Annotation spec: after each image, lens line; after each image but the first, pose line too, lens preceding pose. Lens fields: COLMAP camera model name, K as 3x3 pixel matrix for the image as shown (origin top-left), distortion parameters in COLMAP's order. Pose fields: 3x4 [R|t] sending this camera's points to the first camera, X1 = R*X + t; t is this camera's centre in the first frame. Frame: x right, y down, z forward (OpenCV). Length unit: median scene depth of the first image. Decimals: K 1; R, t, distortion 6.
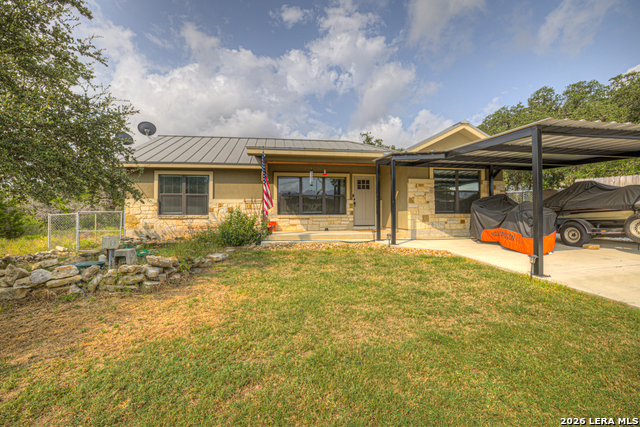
lens RADIAL K [[271.8, 0, 317.3], [0, 271.8, 214.8], [0, 0, 1]] dist [-0.043088, 0.011267]
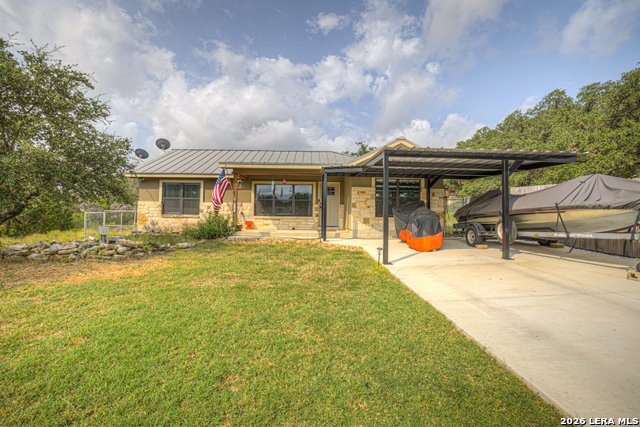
lens RADIAL K [[271.2, 0, 316.8], [0, 271.2, 212.3], [0, 0, 1]] dist [-0.043037, 0.011383]
pose [[0.991333, 0.015099, -0.130499, 0.302056], [-0.017727, 0.999662, -0.018999, 0.002766], [0.130169, 0.021148, 0.991266, -0.168506]]
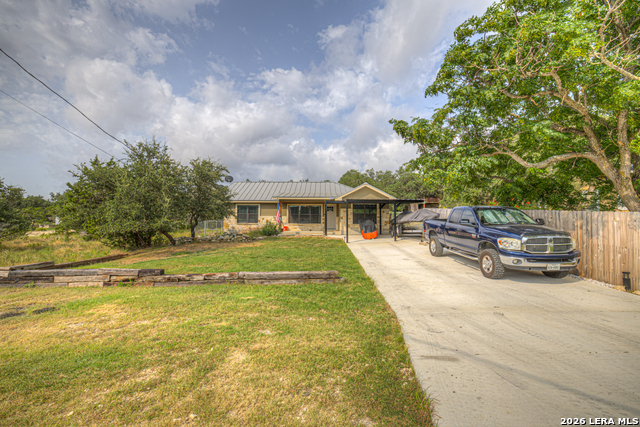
lens RADIAL K [[271.8, 0, 317.3], [0, 271.8, 214.8], [0, 0, 1]] dist [-0.043088, 0.011267]
pose [[0.984417, 0.005434, -0.175768, 0.484144], [-0.009008, 0.999769, -0.019540, -0.027762], [0.175621, 0.020818, 0.984238, -1.150168]]
